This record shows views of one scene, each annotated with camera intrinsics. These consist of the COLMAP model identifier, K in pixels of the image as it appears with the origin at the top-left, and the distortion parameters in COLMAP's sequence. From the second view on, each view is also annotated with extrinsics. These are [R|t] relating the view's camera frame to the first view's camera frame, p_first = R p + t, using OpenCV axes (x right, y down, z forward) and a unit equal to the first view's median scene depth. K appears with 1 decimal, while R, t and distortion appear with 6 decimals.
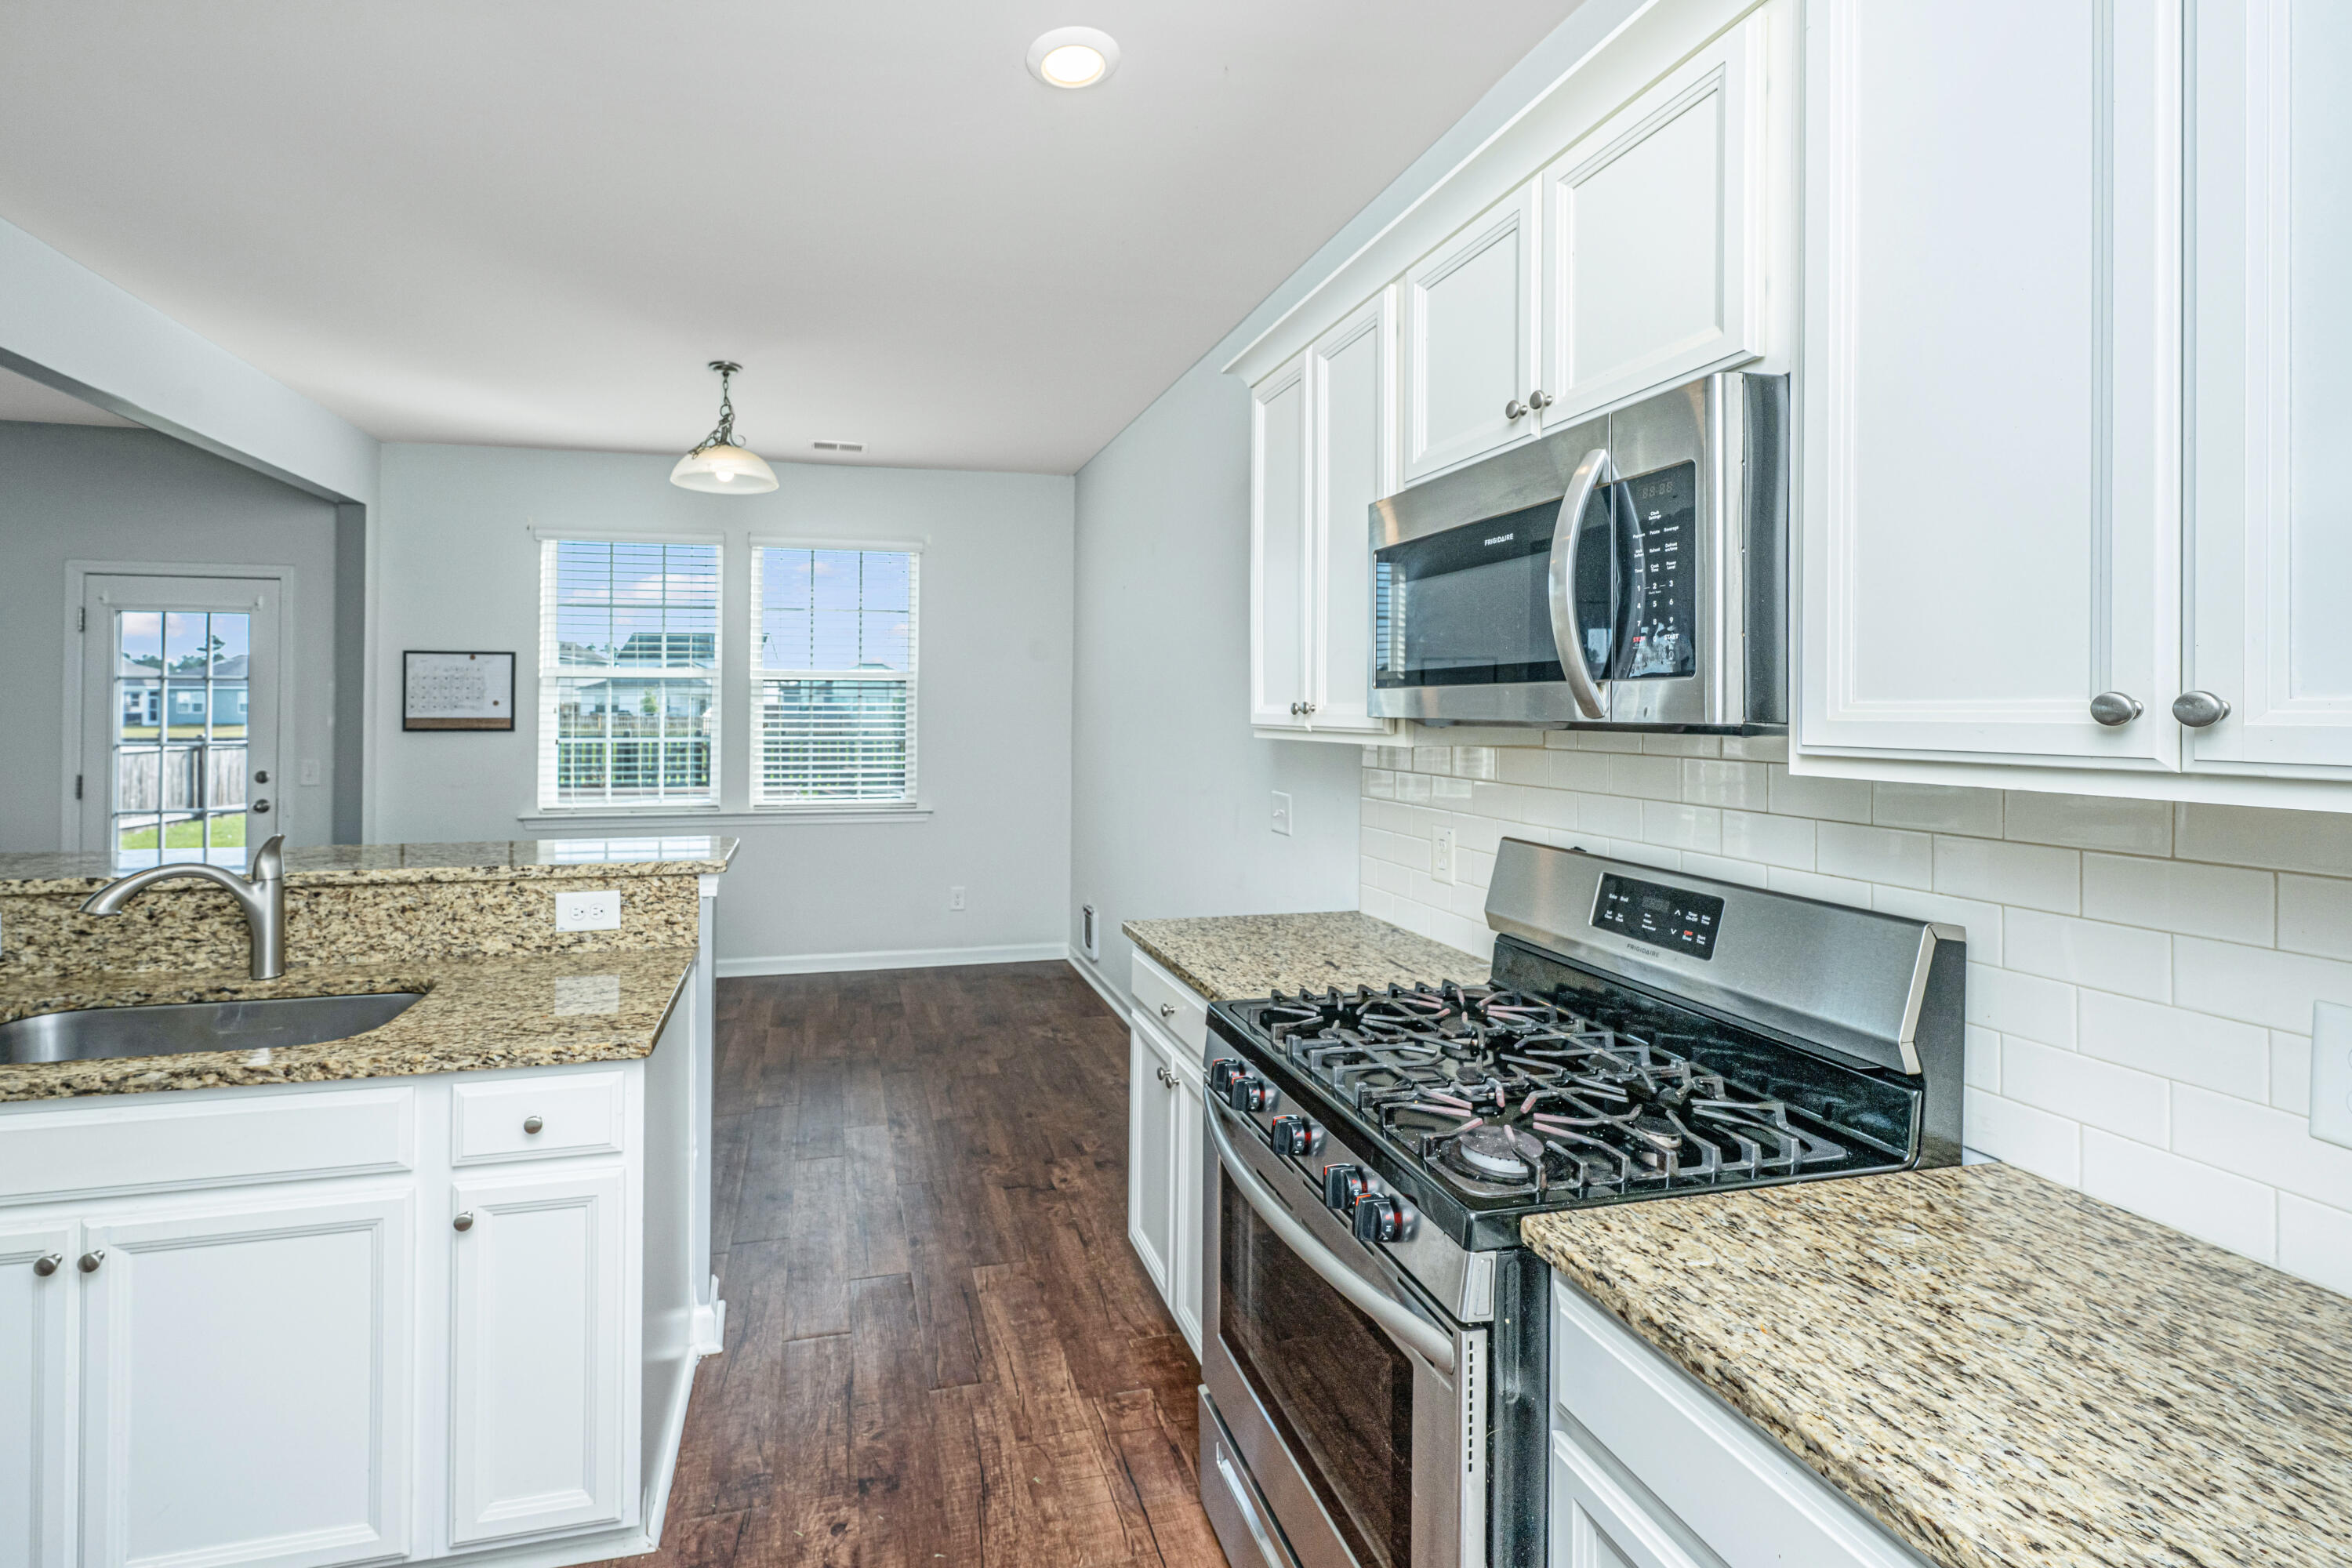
lens RADIAL K [[1004.9, 0, 1043.8], [0, 1004.9, 691.6], [0, 0, 1]] dist [-0.000330, -0.000036]
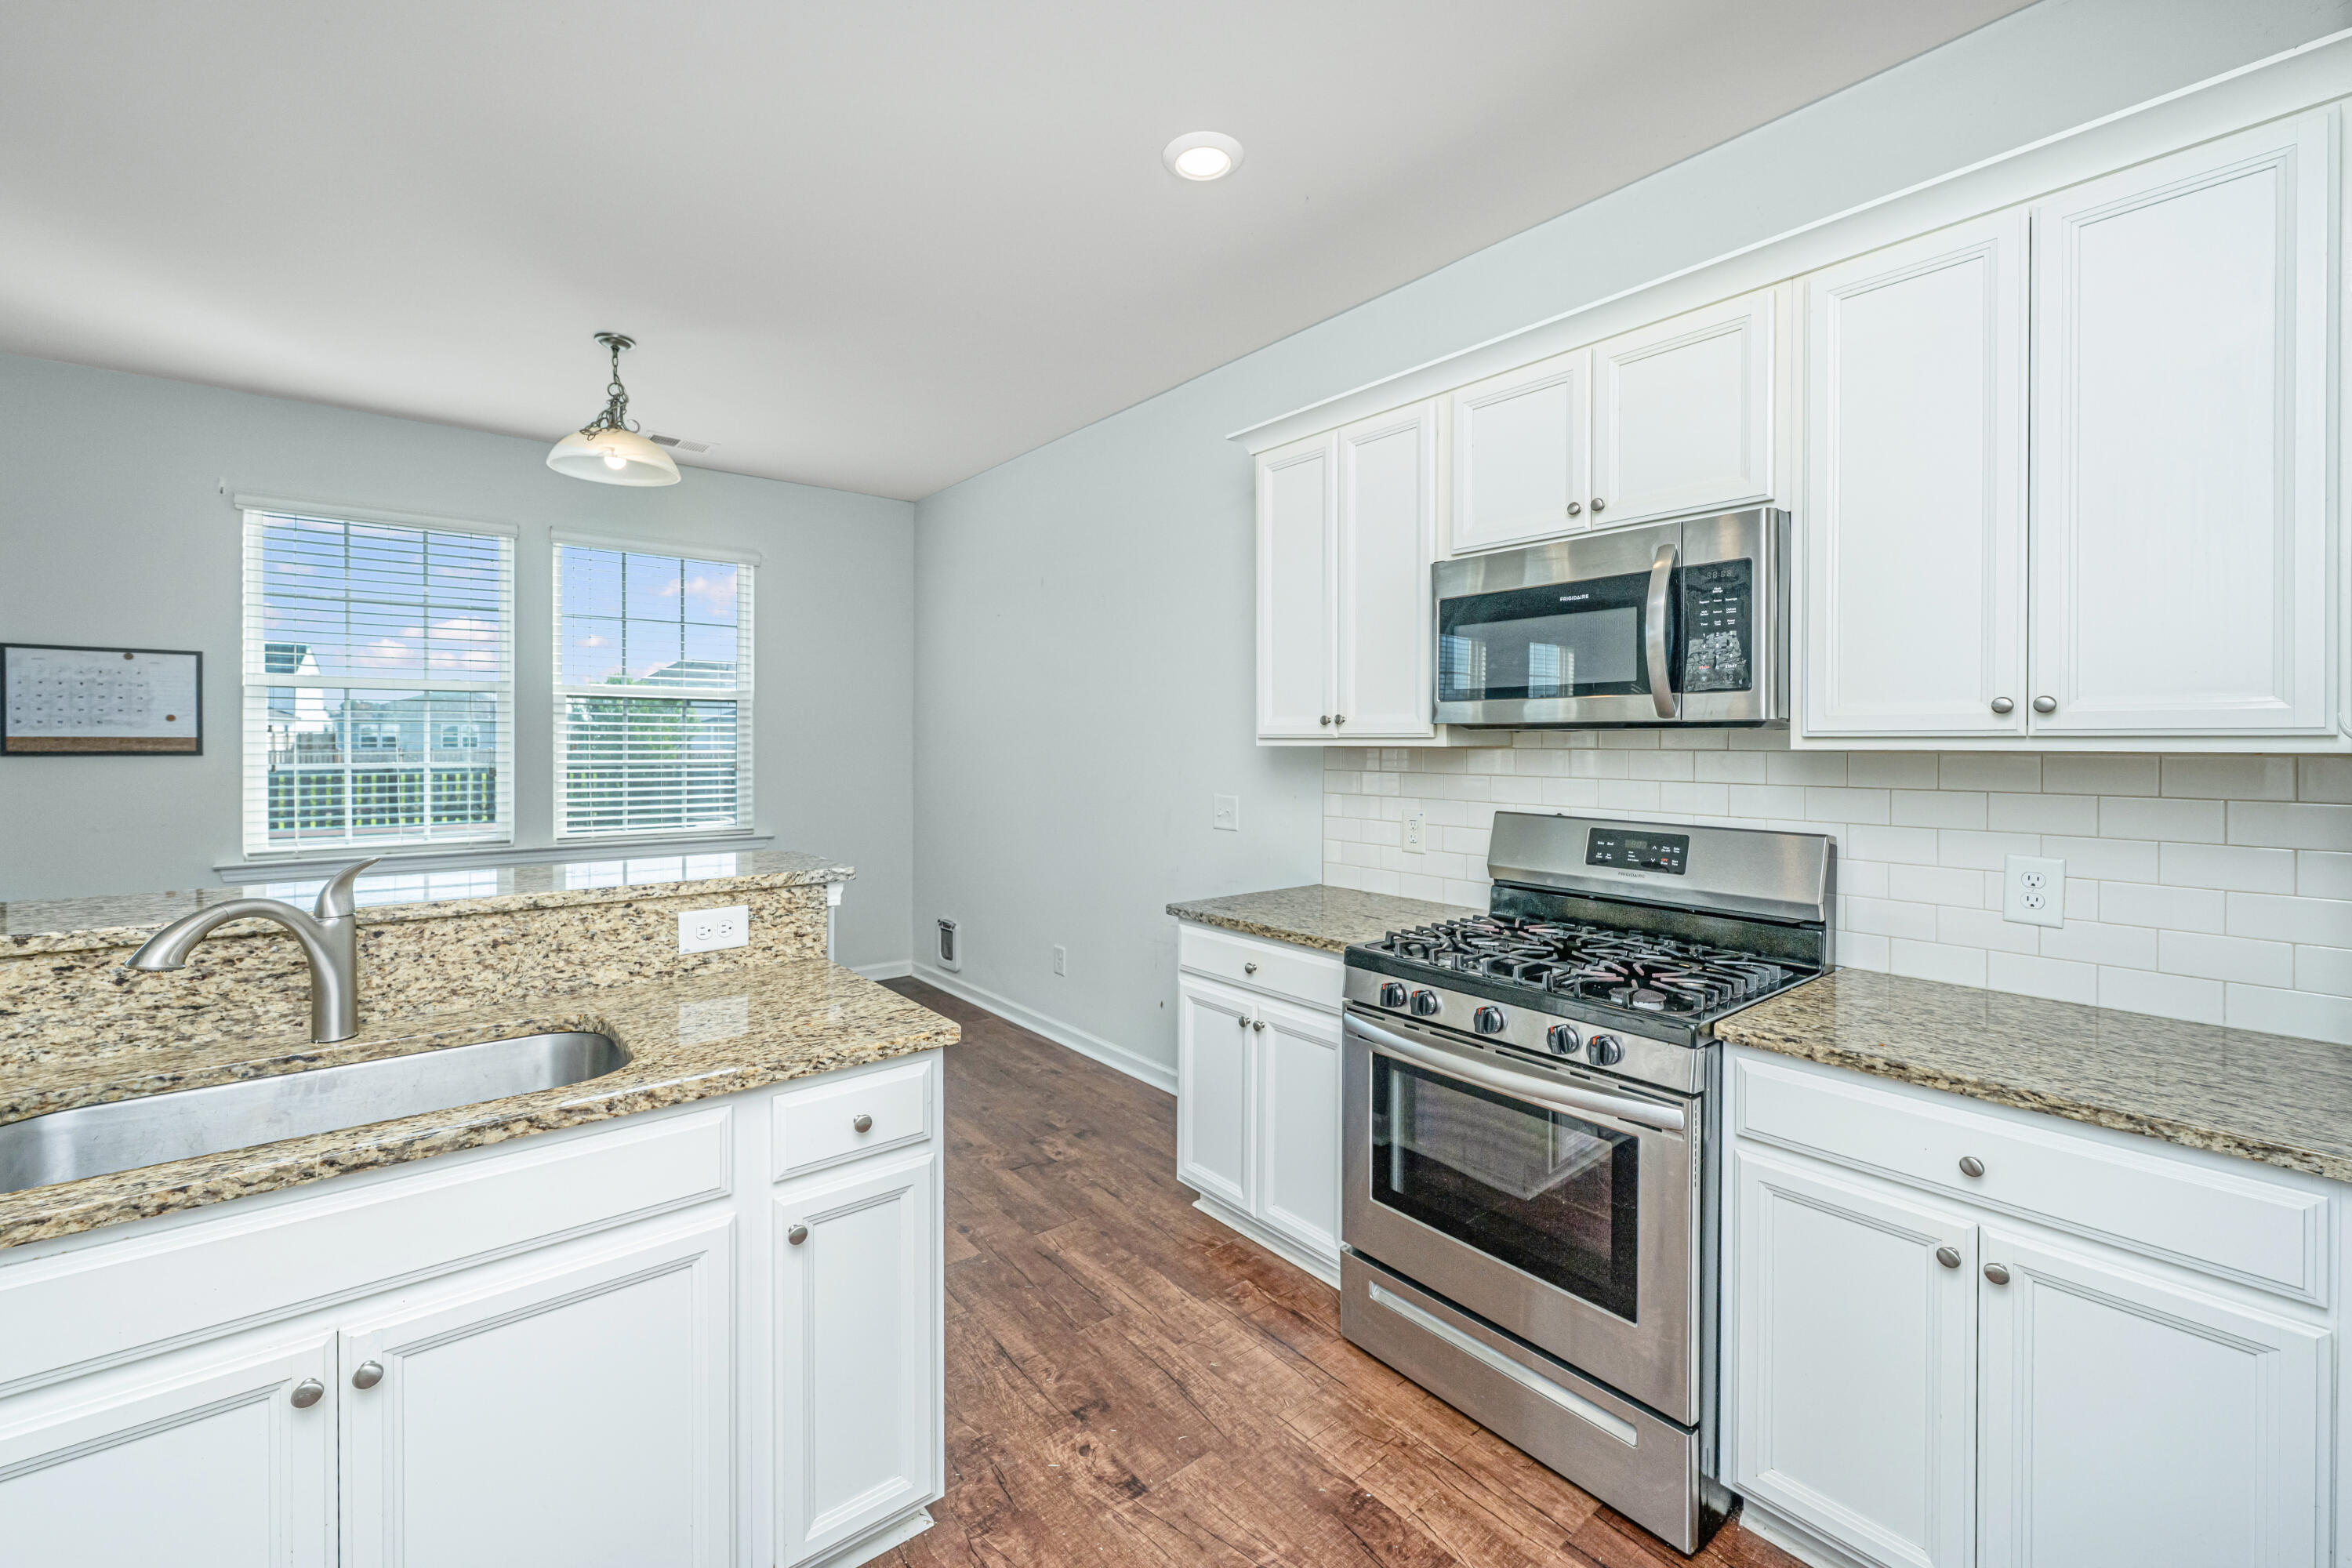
lens RADIAL K [[967.5, 0, 1169.4], [0, 967.5, 736.9], [0, 0, 1]] dist [-0.001593, -0.000004]
pose [[0.889549, 0.002717, 0.456831, -0.483554], [-0.008343, 0.999912, 0.010300, 0.027729], [-0.456763, -0.012974, 0.889494, 0.015198]]
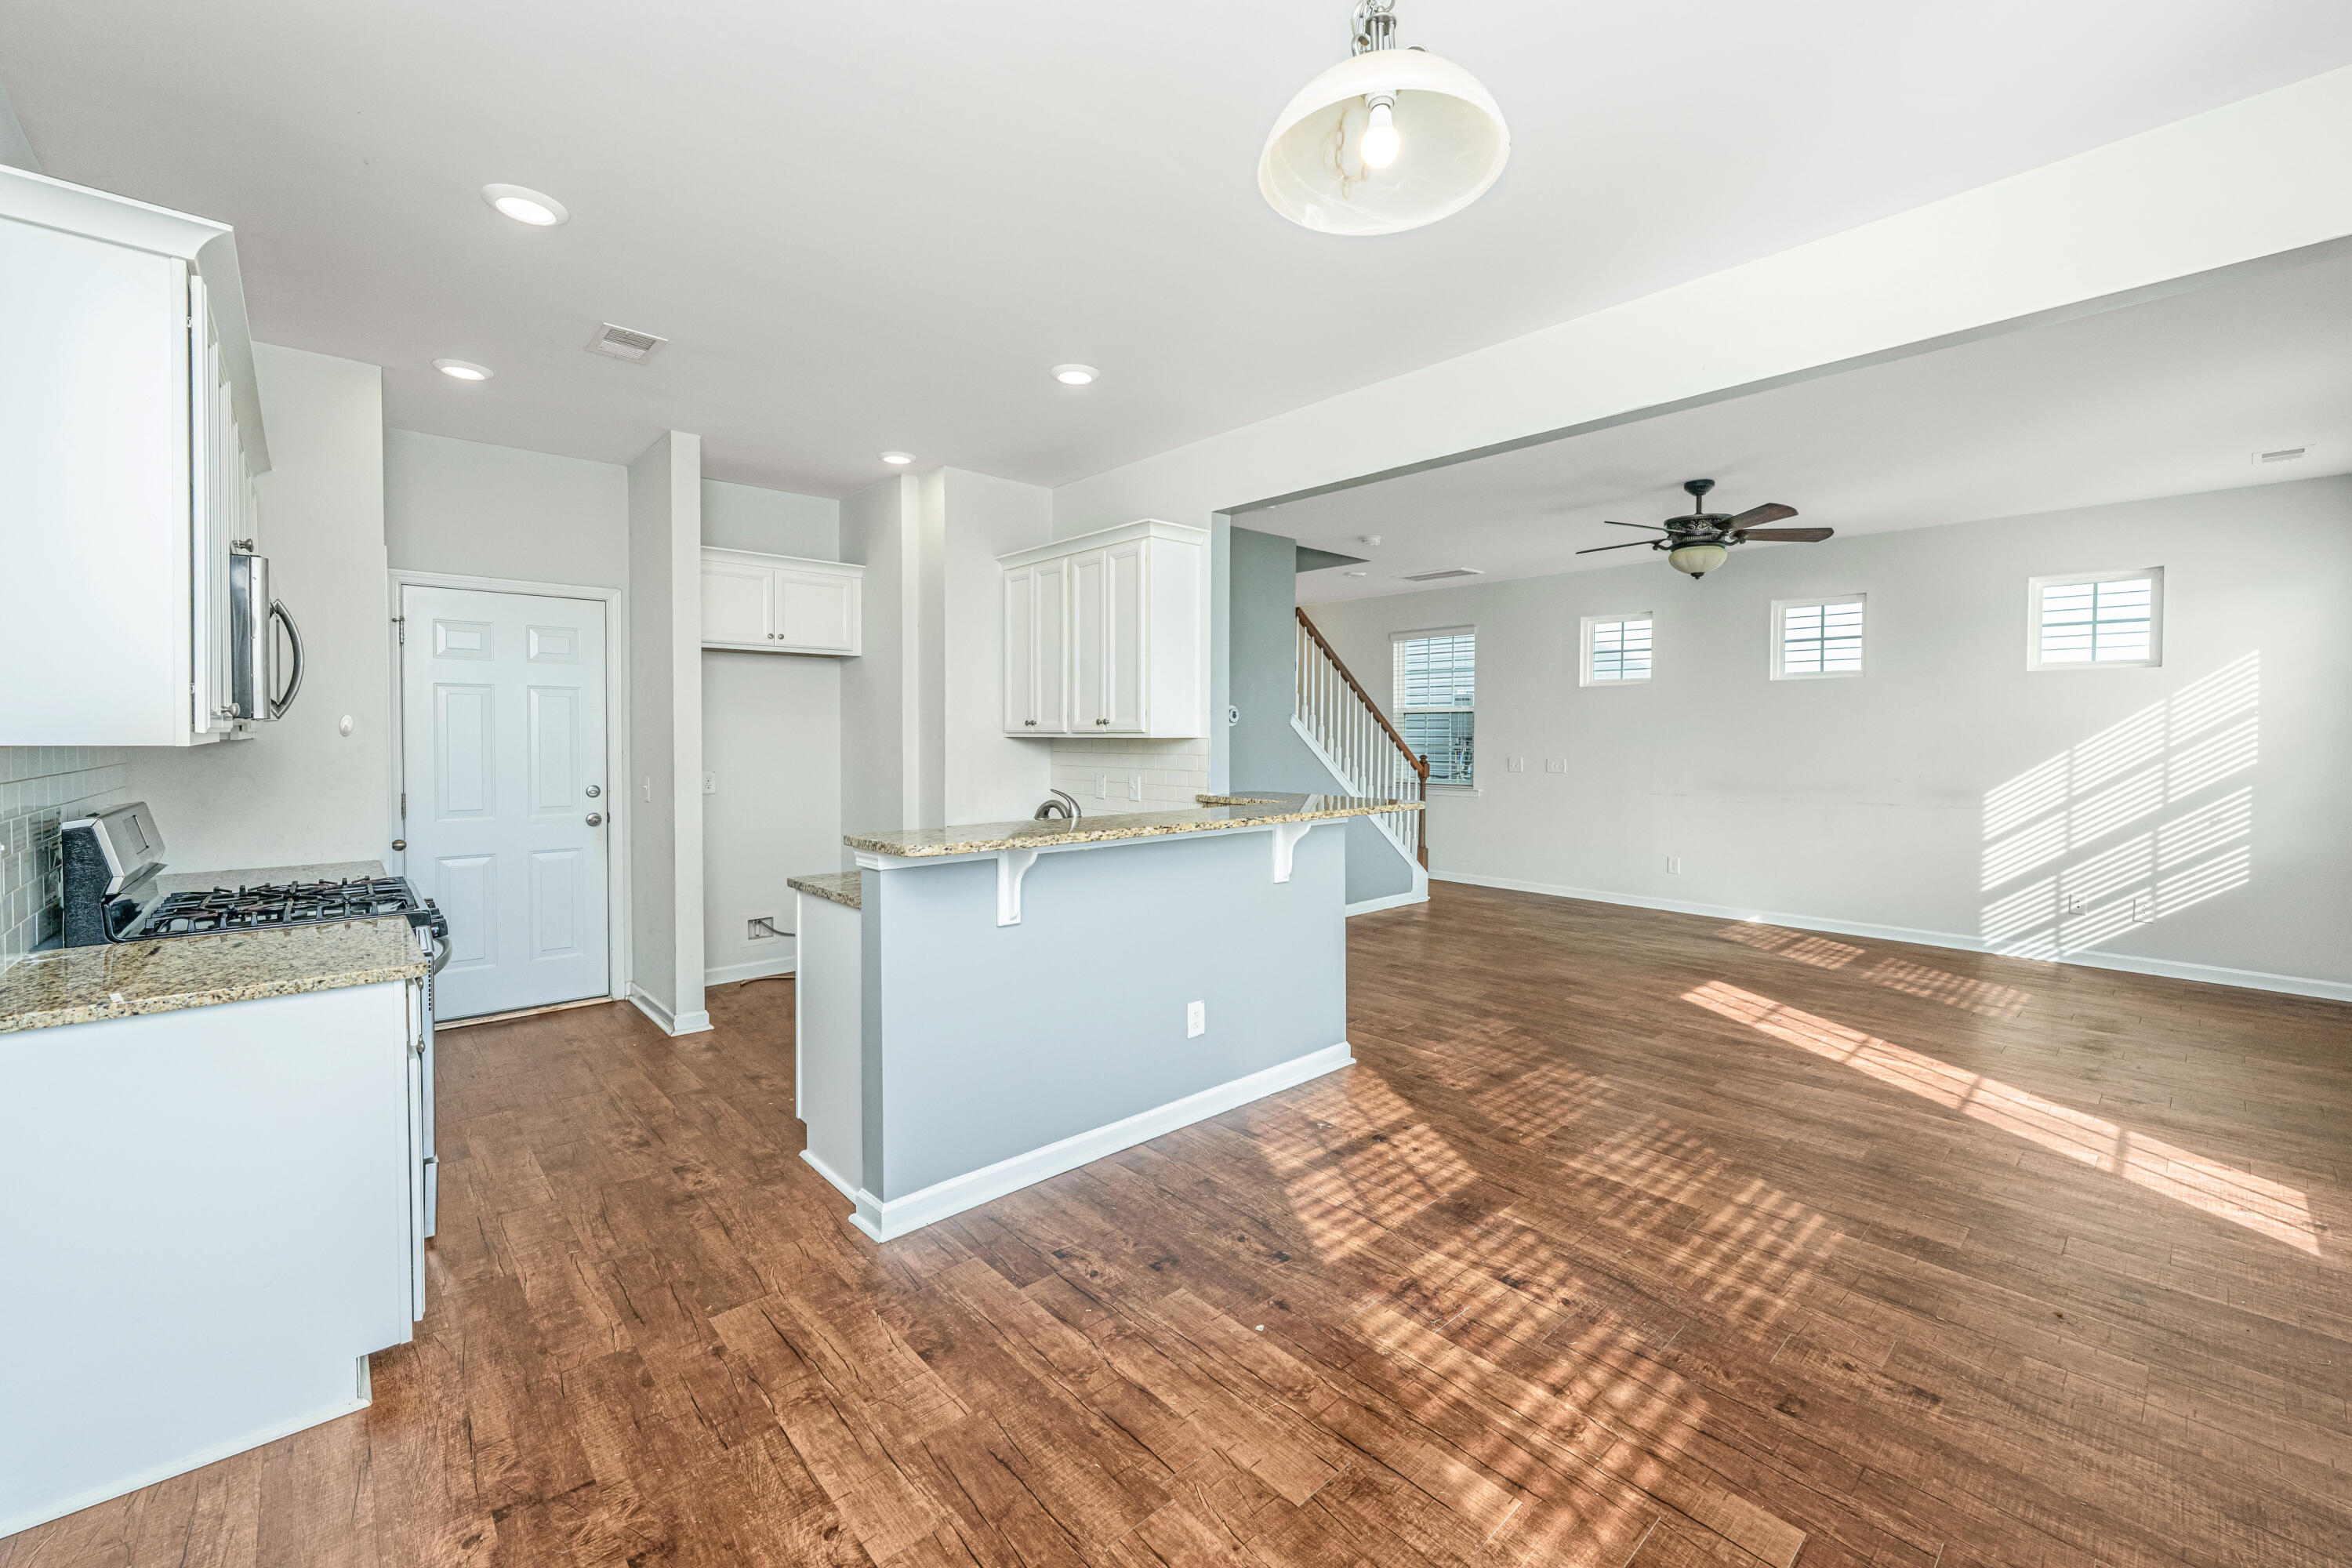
lens RADIAL K [[964.5, 0, 1171.6], [0, 964.5, 755.7], [0, 0, 1]] dist [-0.008379, 0.000699]
pose [[-0.869940, 0.009314, -0.493069, -0.073606], [0.004847, 0.999935, 0.010336, 0.054469], [0.493133, 0.006602, -0.869929, 2.319337]]
